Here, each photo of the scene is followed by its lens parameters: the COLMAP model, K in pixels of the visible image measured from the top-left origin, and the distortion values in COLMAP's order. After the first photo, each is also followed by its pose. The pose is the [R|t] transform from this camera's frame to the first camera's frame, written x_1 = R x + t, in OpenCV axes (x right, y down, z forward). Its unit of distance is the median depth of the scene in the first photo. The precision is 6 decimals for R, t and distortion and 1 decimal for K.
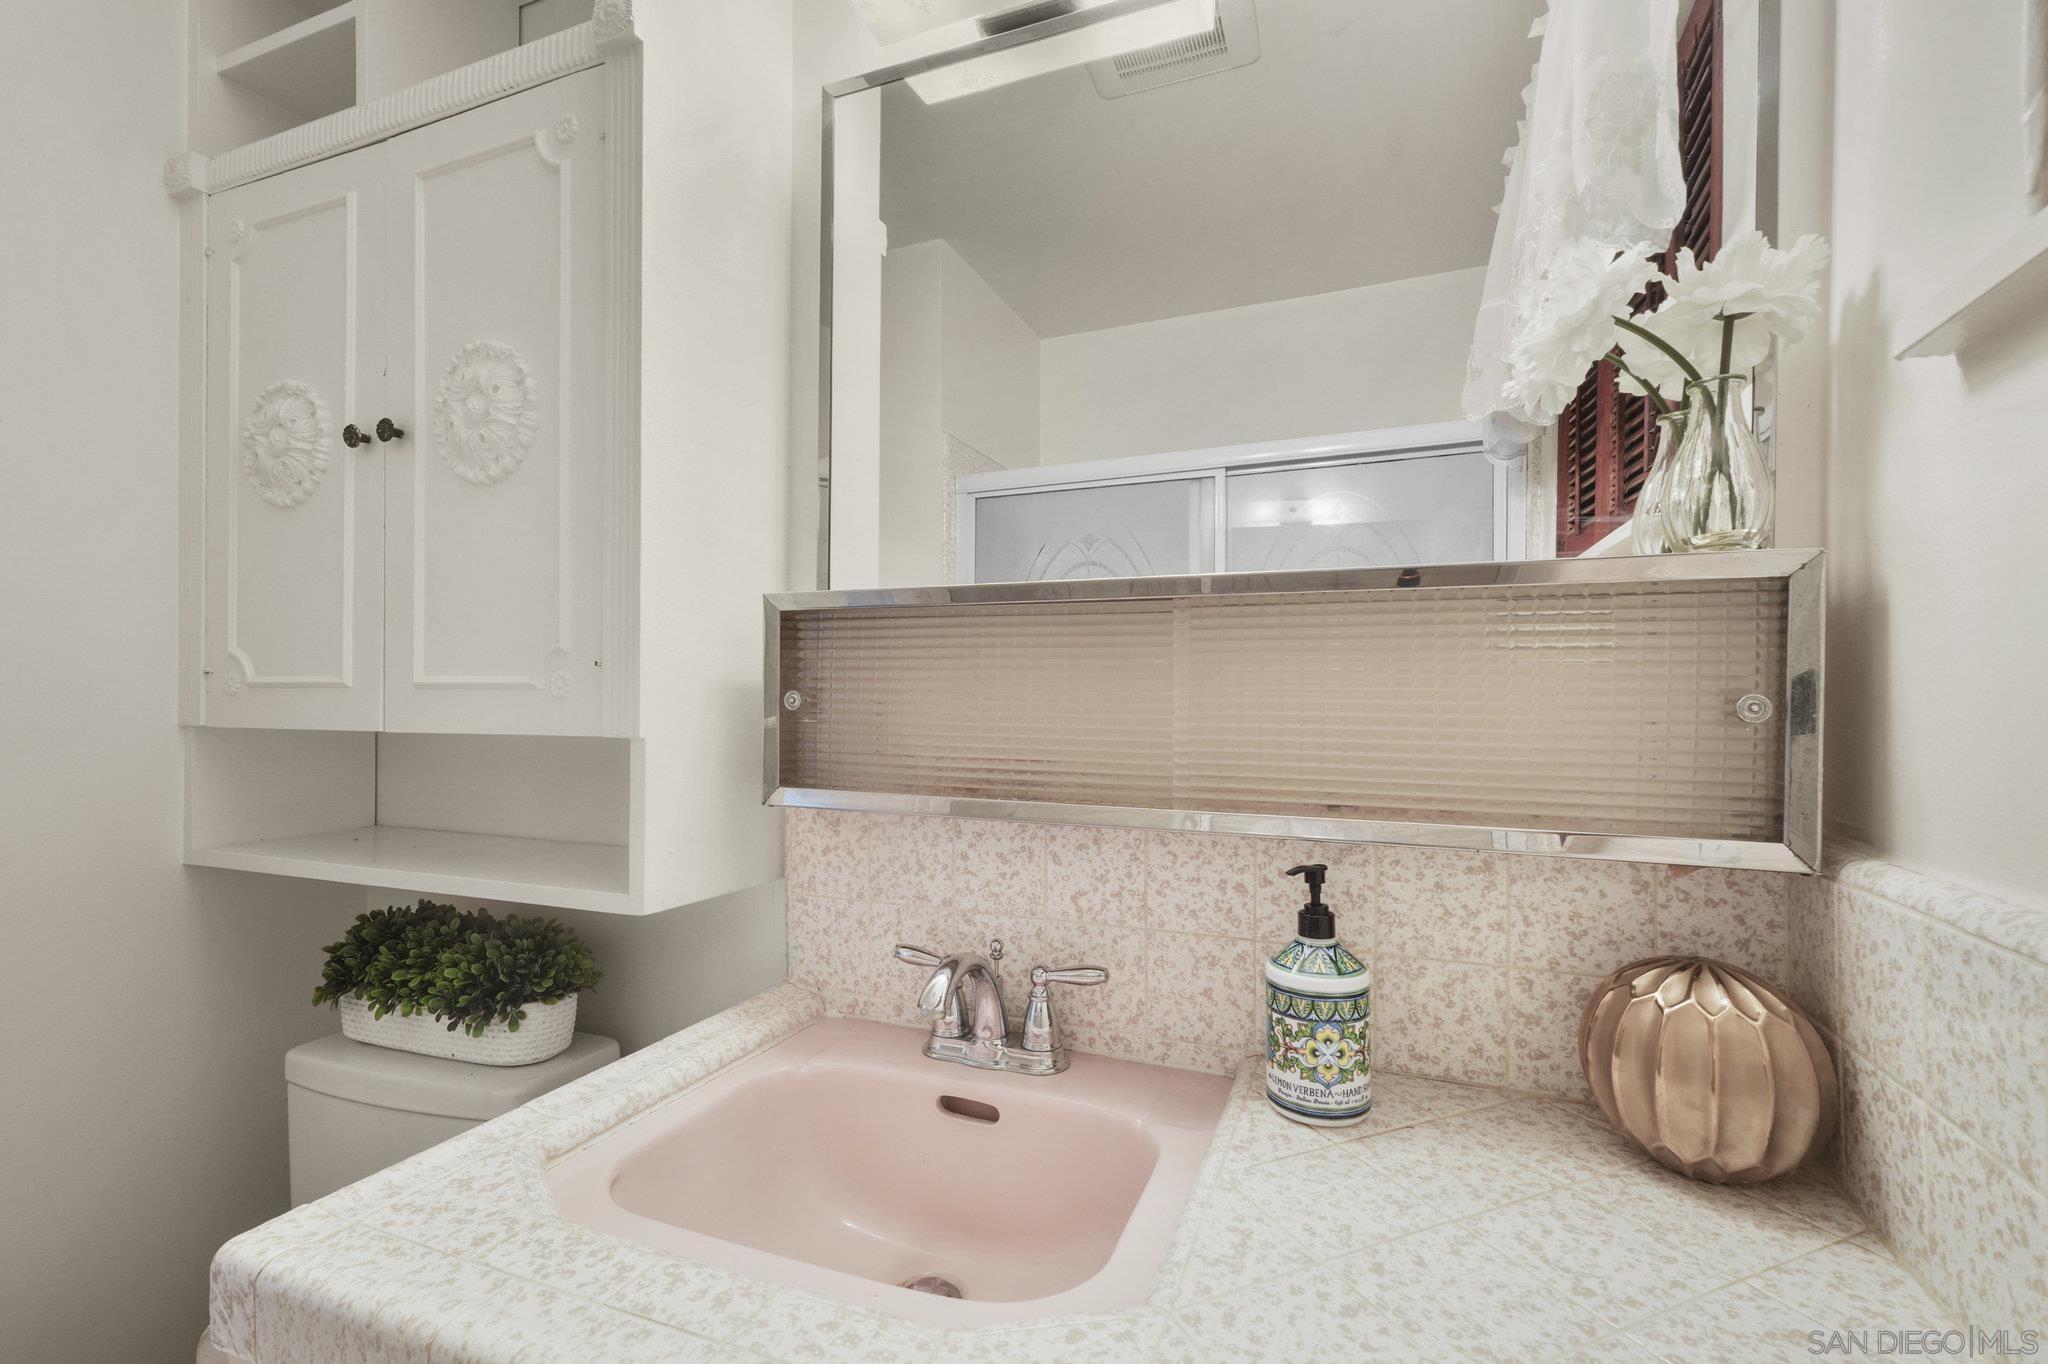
lens RADIAL K [[904.8, 0, 1030.3], [0, 904.8, 691.8], [0, 0, 1]] dist [0.004716, -0.001083]
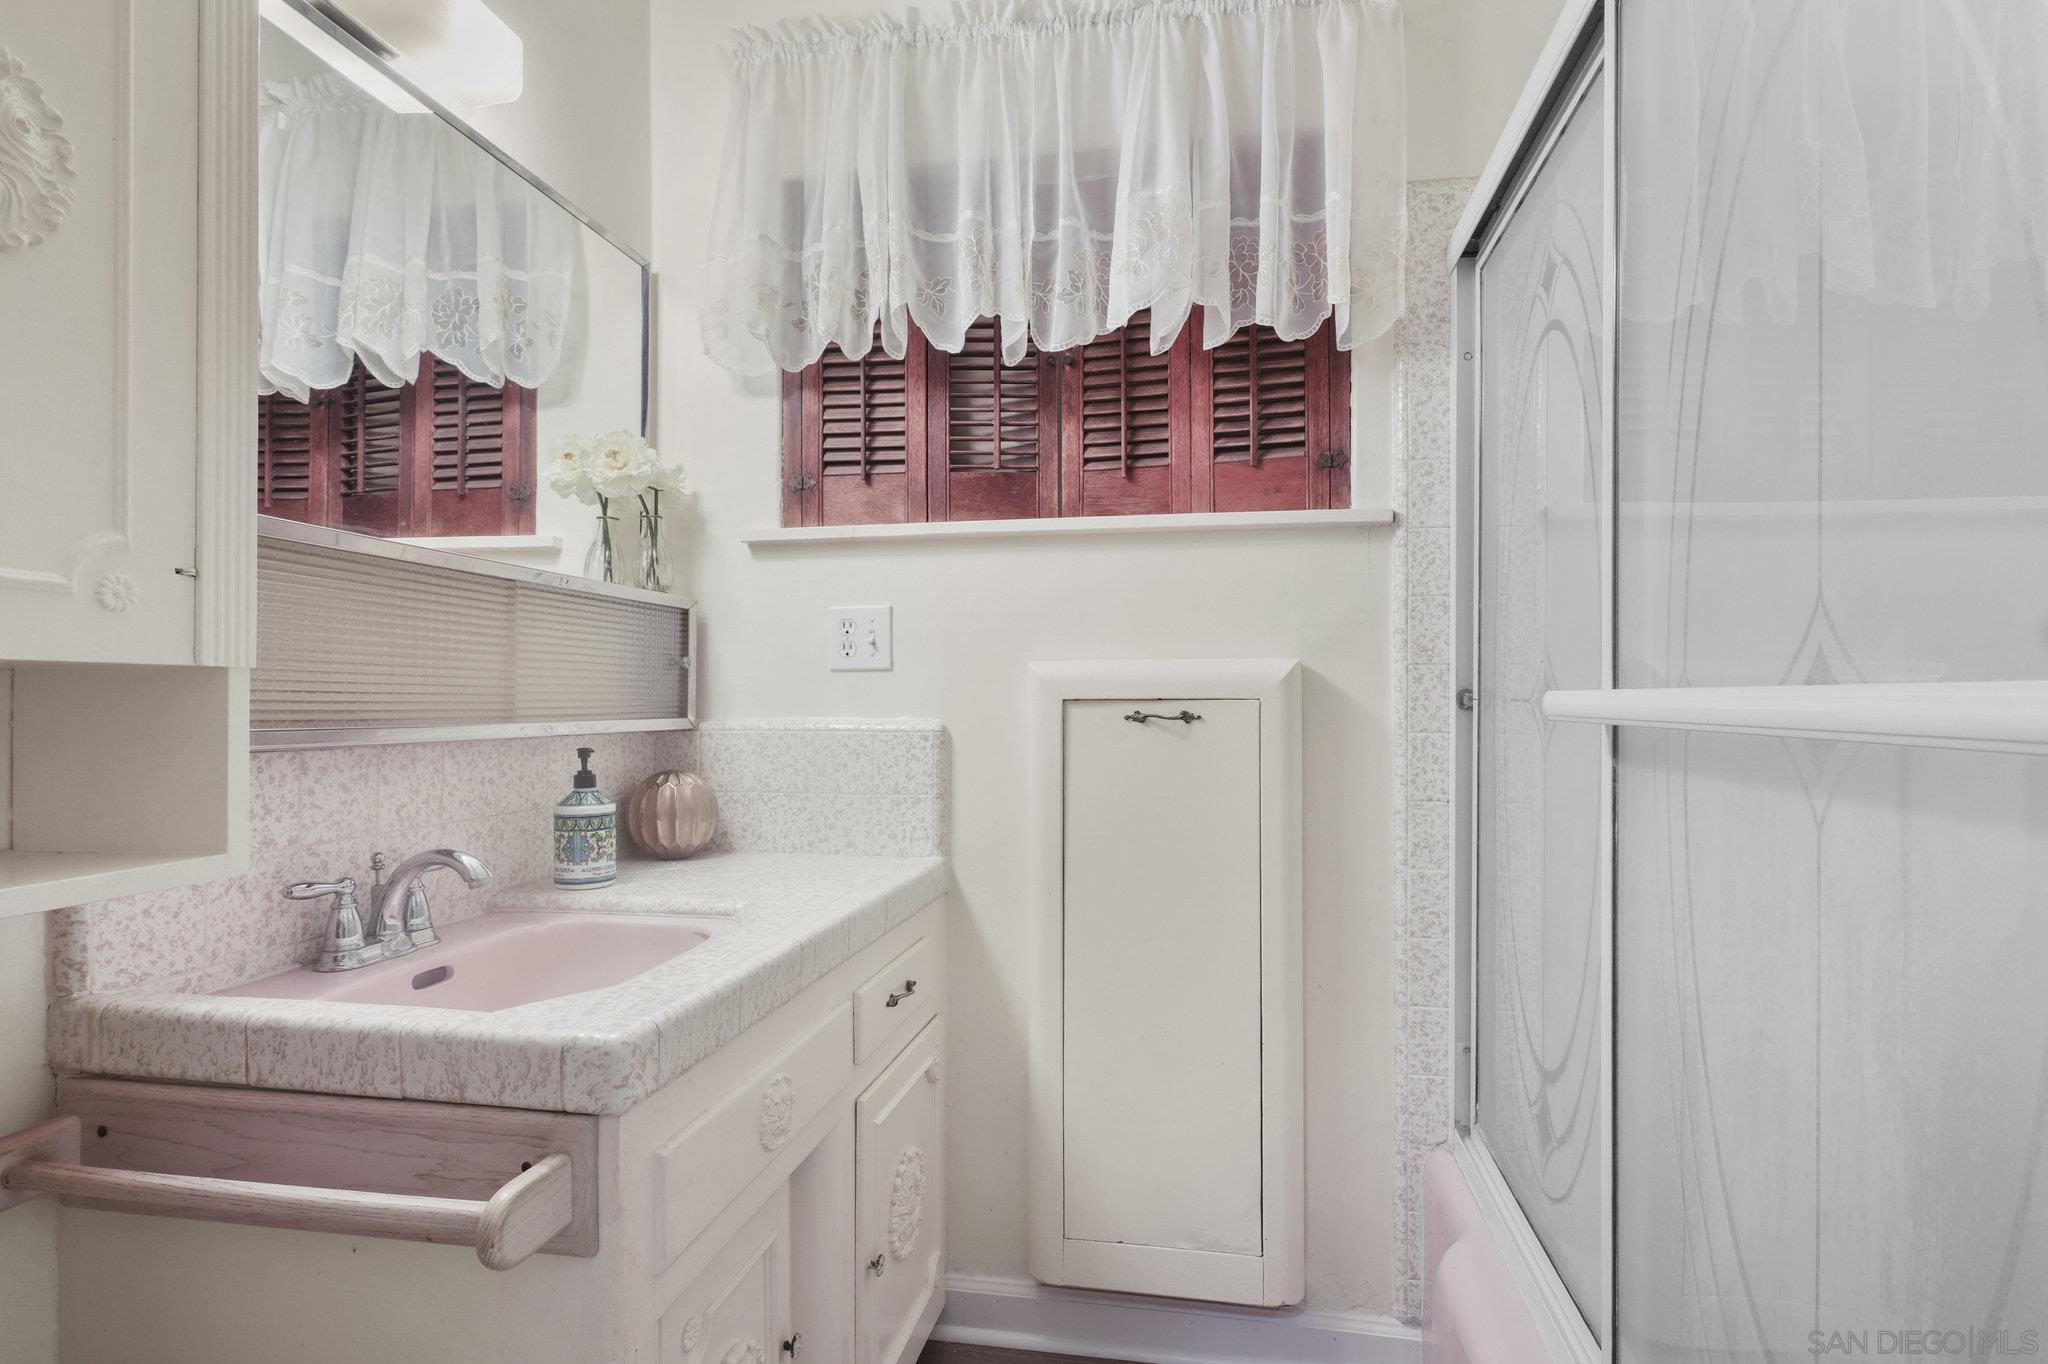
lens RADIAL K [[1071.8, 0, 1028.2], [0, 1071.8, 691.3], [0, 0, 1]] dist [0.016736, -0.000198]
pose [[-0.190261, 0.004273, 0.981724, -1.458952], [-0.002842, 0.999984, -0.004903, 0.071117], [-0.981730, -0.003723, -0.190245, 0.434344]]
